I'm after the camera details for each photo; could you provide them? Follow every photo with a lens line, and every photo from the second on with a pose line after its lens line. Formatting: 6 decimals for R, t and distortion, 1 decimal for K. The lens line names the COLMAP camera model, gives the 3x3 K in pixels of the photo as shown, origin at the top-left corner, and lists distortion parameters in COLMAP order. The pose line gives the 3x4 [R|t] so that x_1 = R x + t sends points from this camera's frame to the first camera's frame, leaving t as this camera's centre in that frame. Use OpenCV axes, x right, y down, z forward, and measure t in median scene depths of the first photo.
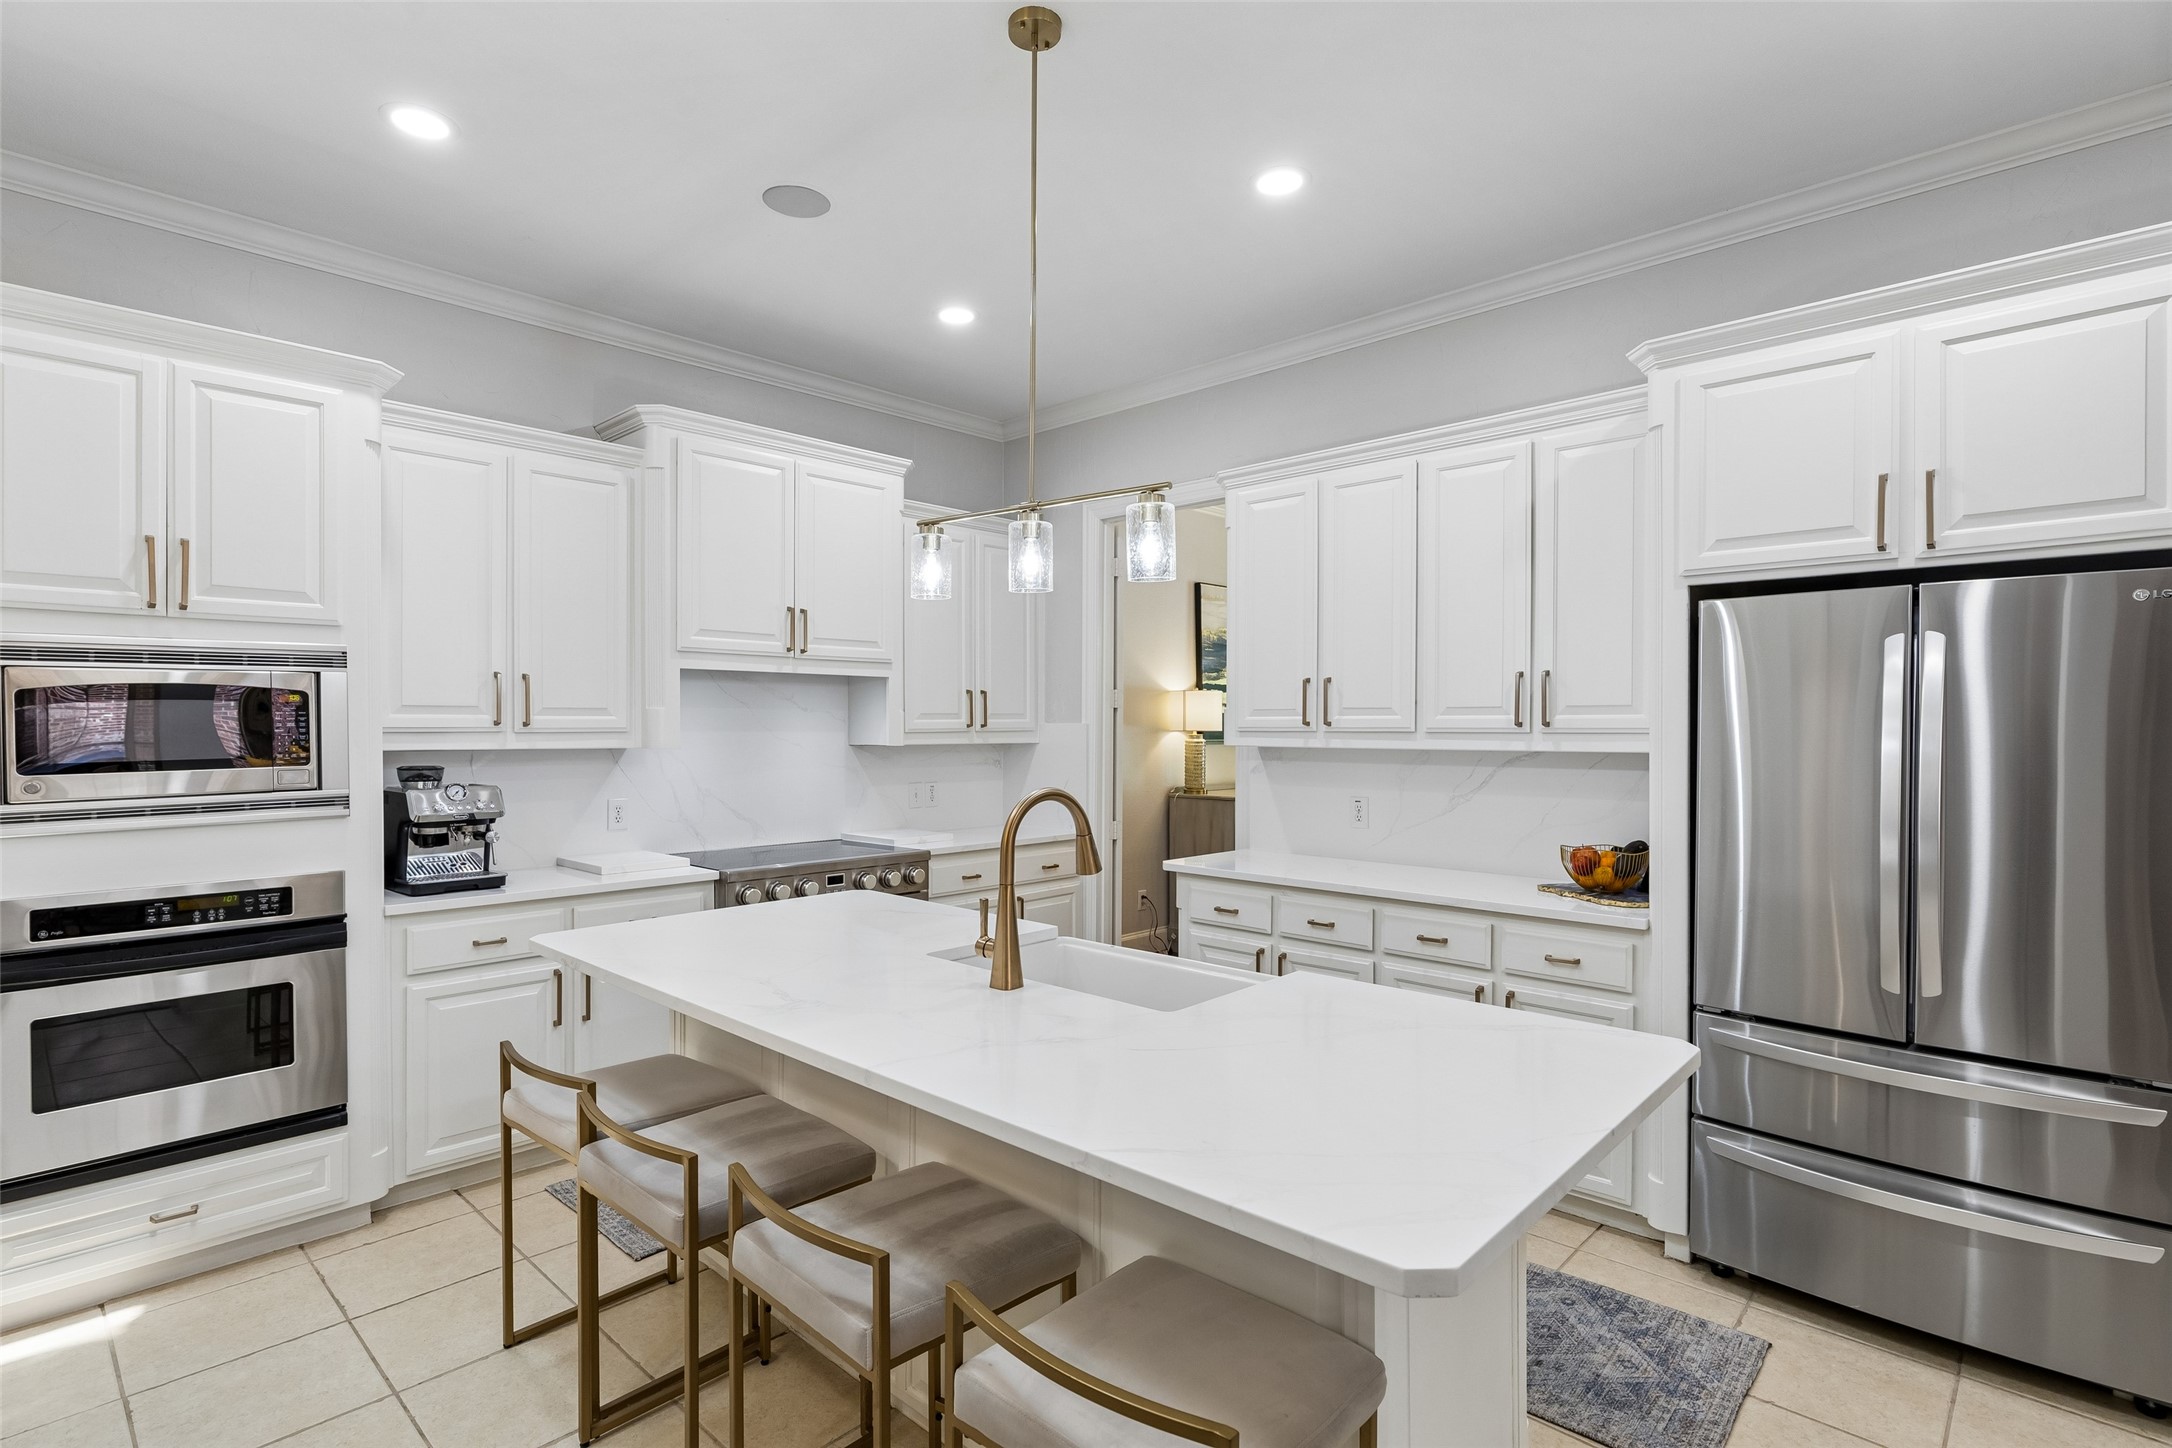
lens RADIAL K [[1056.1, 0, 1095.6], [0, 1056.1, 729.5], [0, 0, 1]] dist [0.000344, 0.000009]
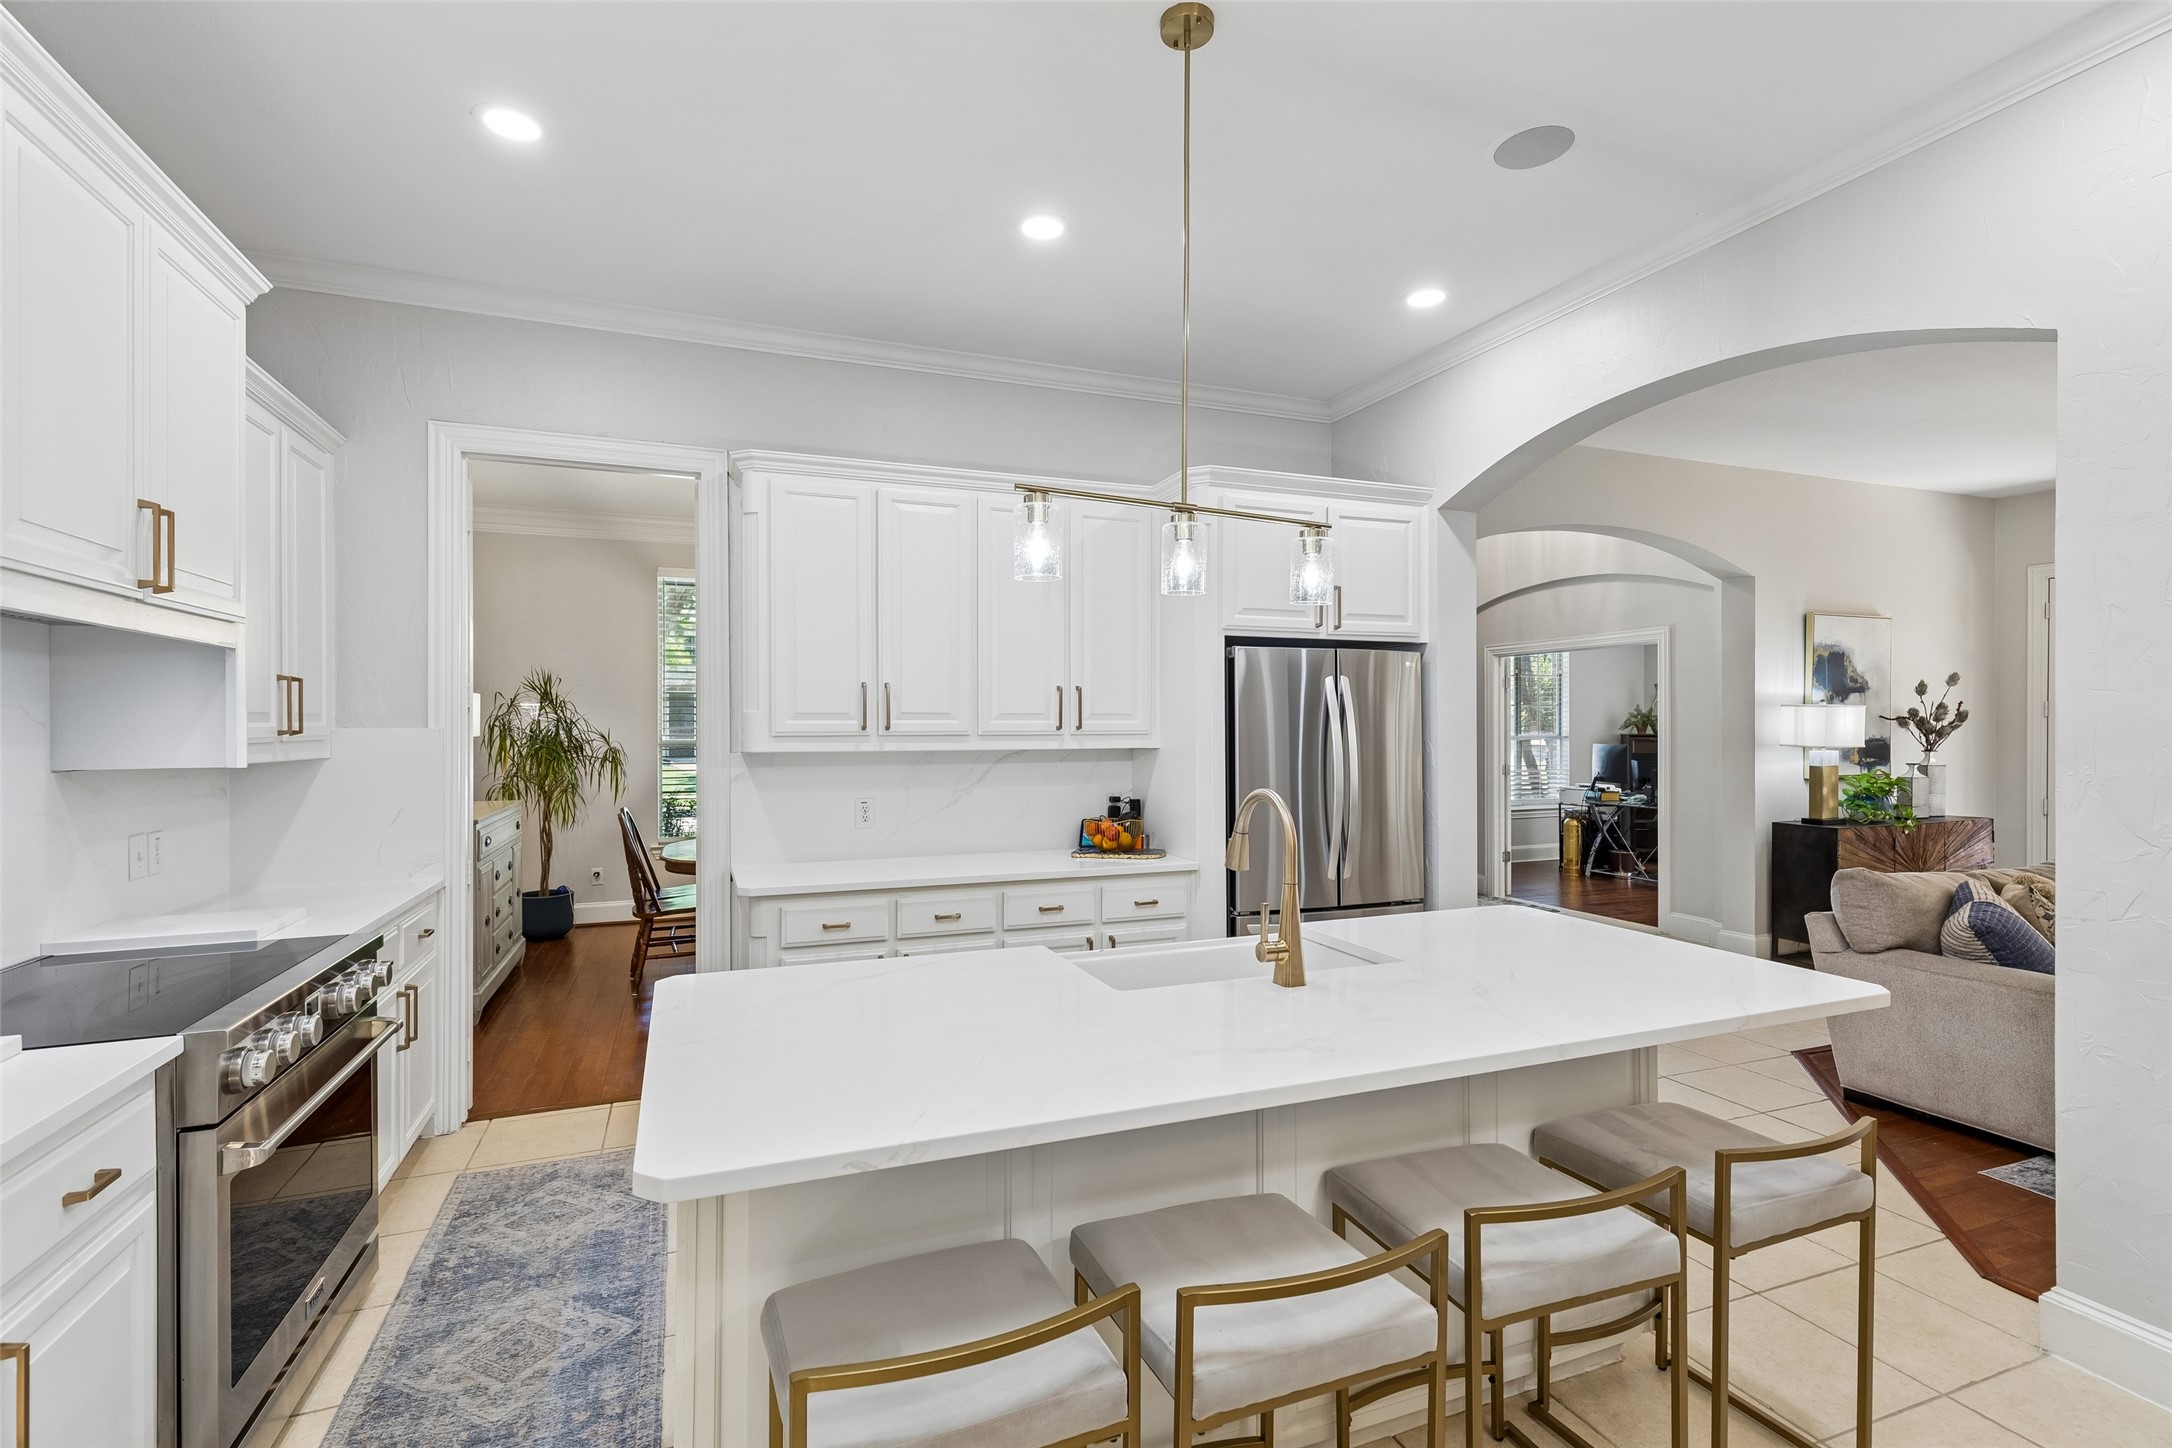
lens RADIAL K [[971.8, 0, 1084.5], [0, 971.8, 726.6], [0, 0, 1]] dist [0.009401, -0.001050]
pose [[0.430537, 0.001359, 0.902572, -0.632816], [0.006752, 0.999966, -0.004726, -0.000750], [-0.902548, 0.008129, 0.430513, 0.477593]]
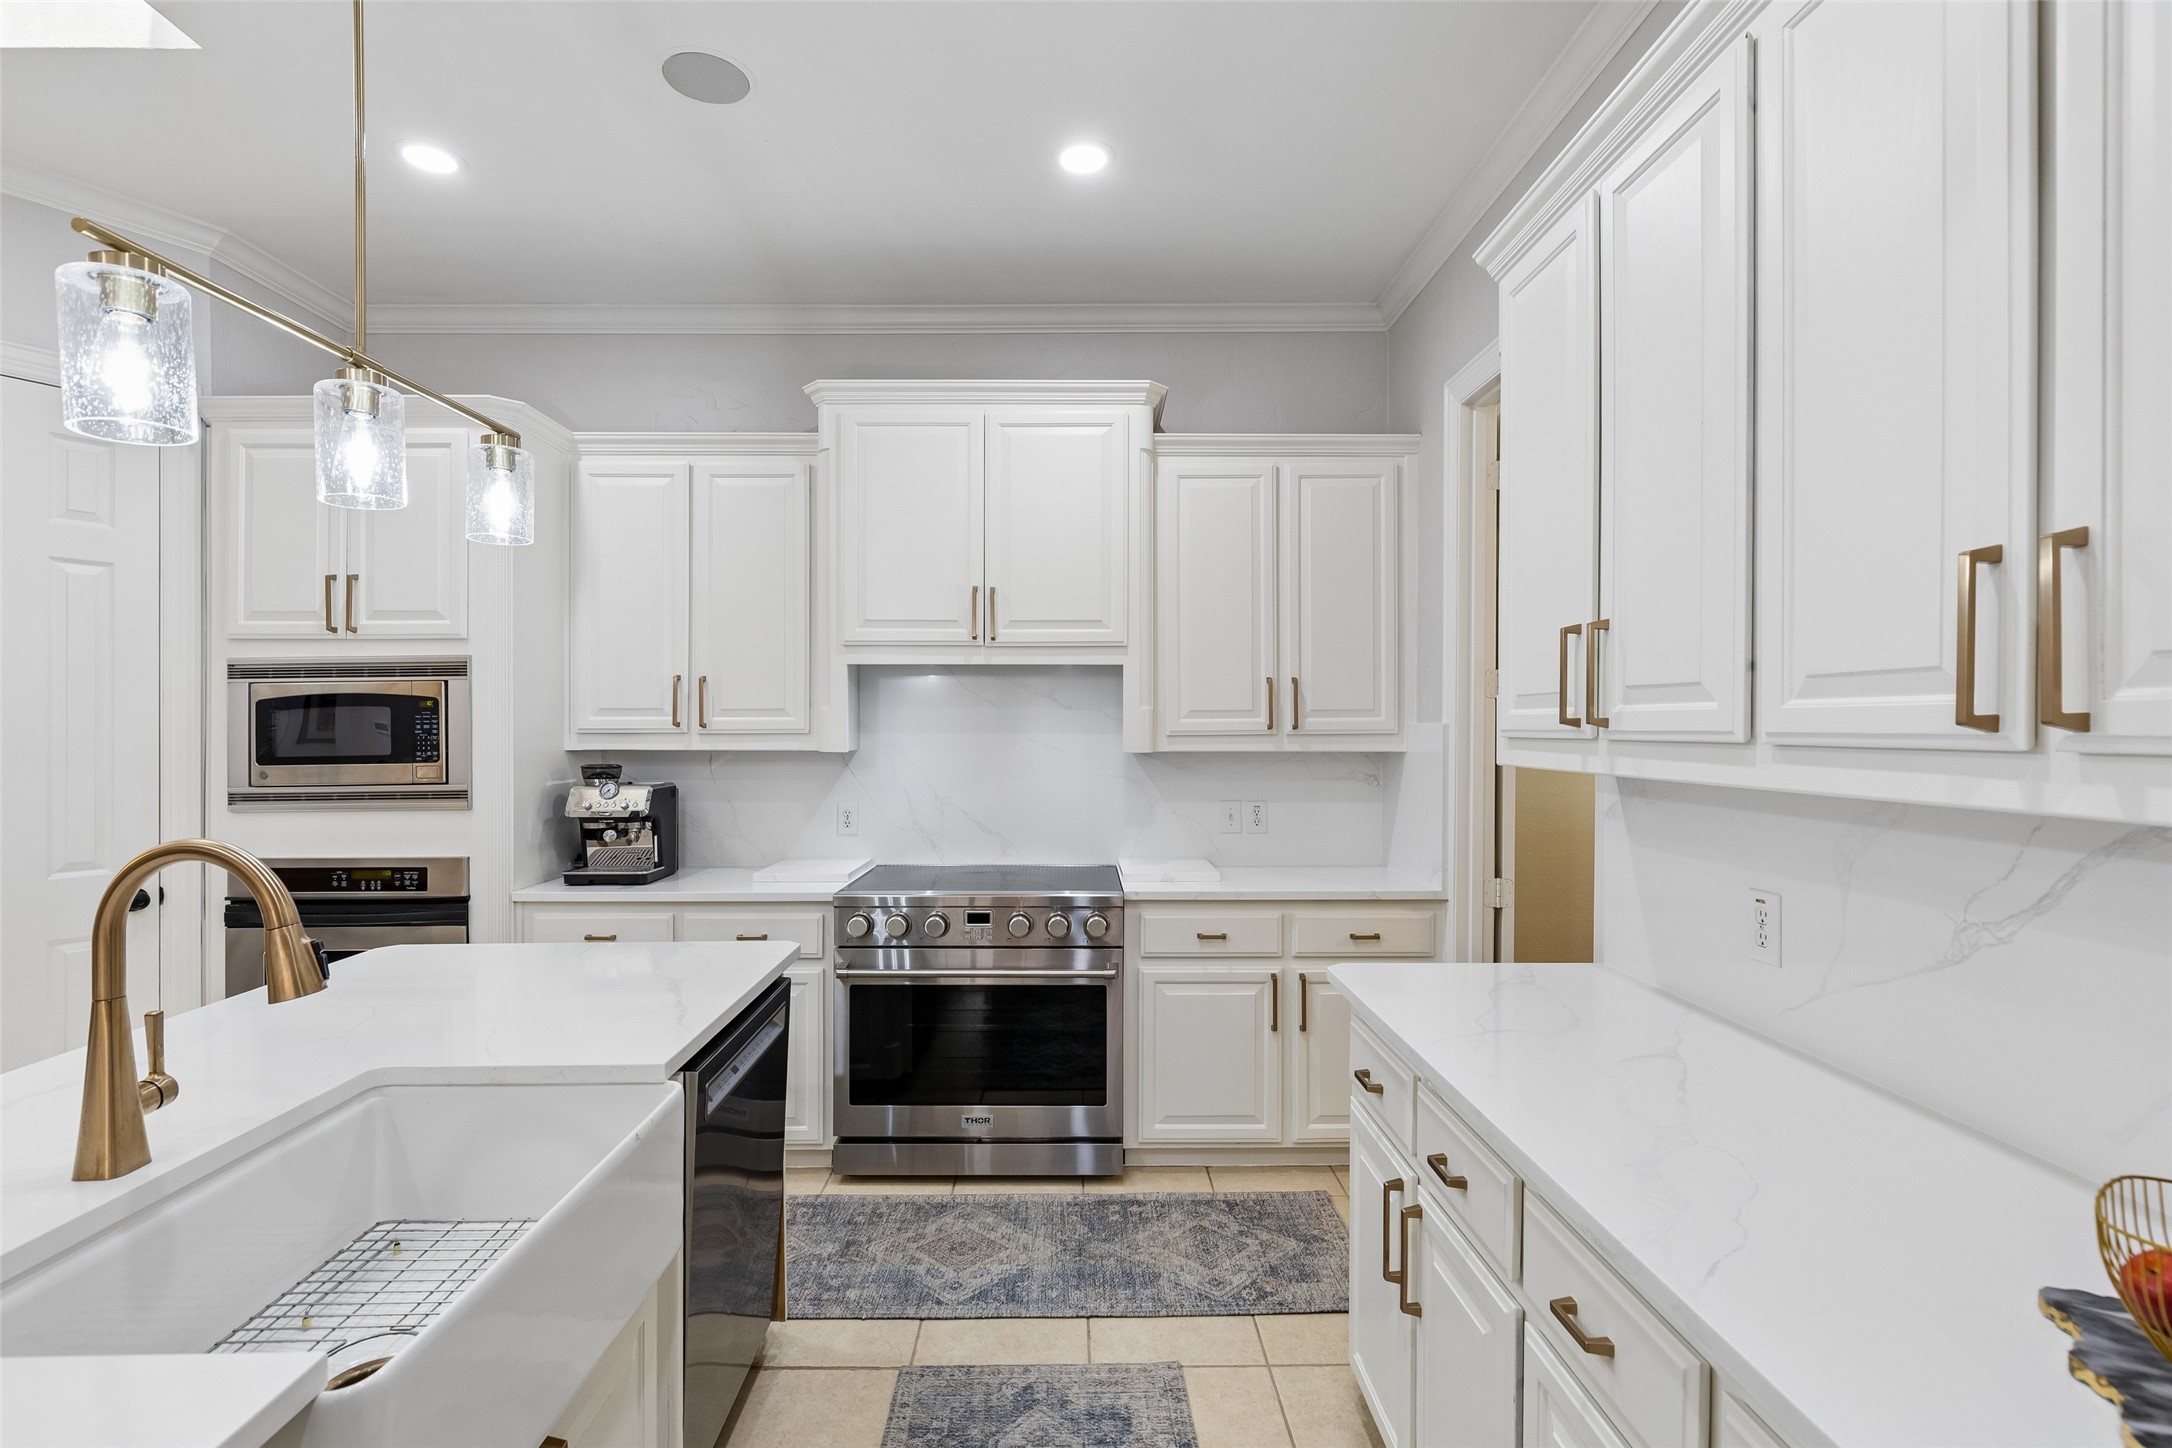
lens RADIAL K [[1011.6, 0, 1088.2], [0, 1011.6, 728.7], [0, 0, 1]] dist [0.002226, -0.000517]
pose [[0.690237, 0.000991, -0.723583, 0.436874], [-0.002023, 0.999998, -0.000560, -0.002562], [0.723580, 0.001850, 0.690238, 0.621882]]
